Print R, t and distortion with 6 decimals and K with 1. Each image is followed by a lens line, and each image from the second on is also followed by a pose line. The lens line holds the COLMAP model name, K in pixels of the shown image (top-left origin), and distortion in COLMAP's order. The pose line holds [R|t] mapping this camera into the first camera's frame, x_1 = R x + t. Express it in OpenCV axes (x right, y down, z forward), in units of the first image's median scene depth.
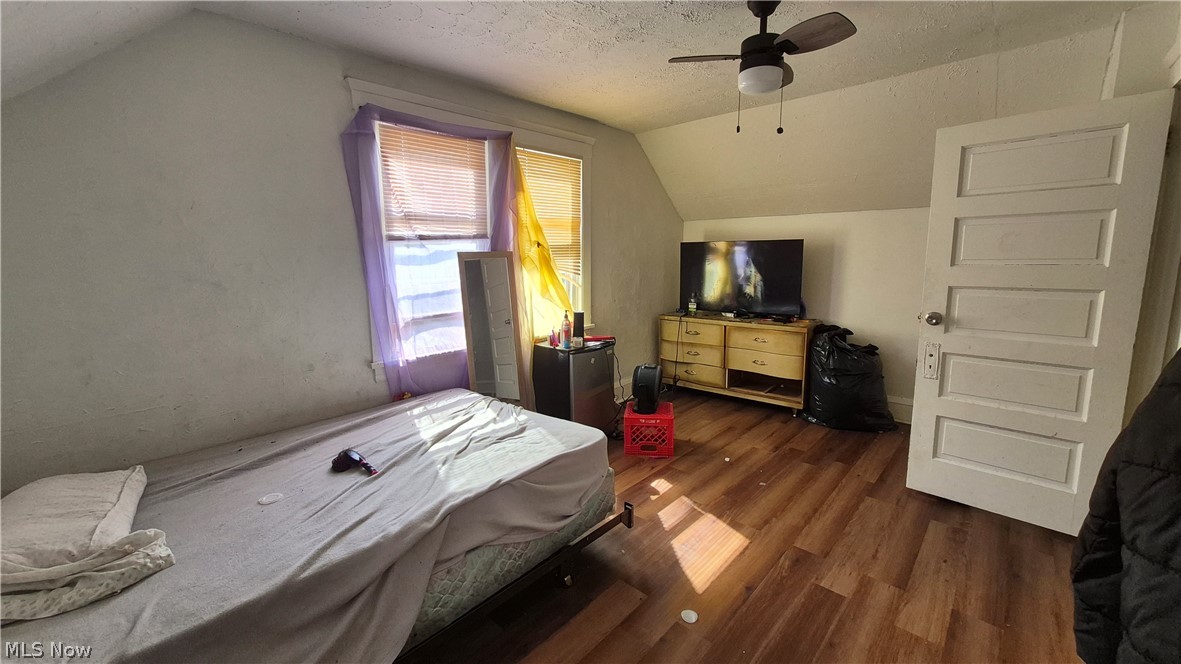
lens RADIAL K [[463.4, 0, 597.3], [0, 463.4, 316.8], [0, 0, 1]] dist [0.000842, 0.000312]
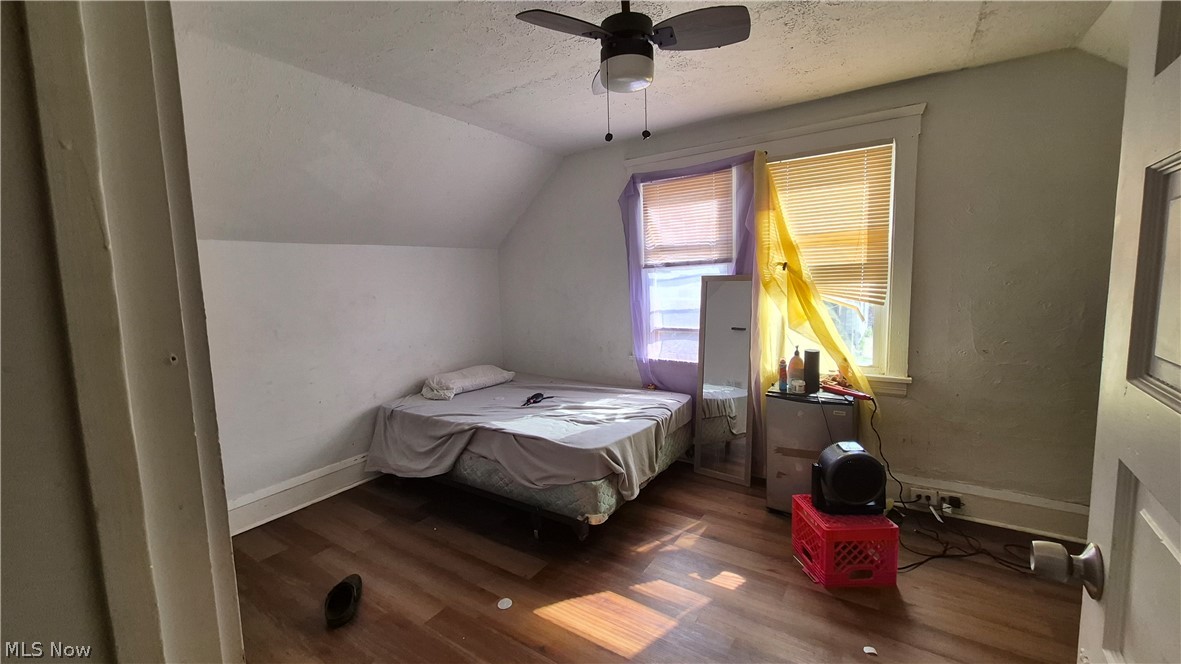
lens RADIAL K [[463.4, 0, 597.3], [0, 463.4, 316.8], [0, 0, 1]] dist [0.000842, 0.000312]
pose [[0.164273, 0.101103, -0.981220, 0.795635], [-0.105641, 0.990816, 0.084405, -0.113698], [0.980742, 0.089791, 0.173445, 0.589227]]
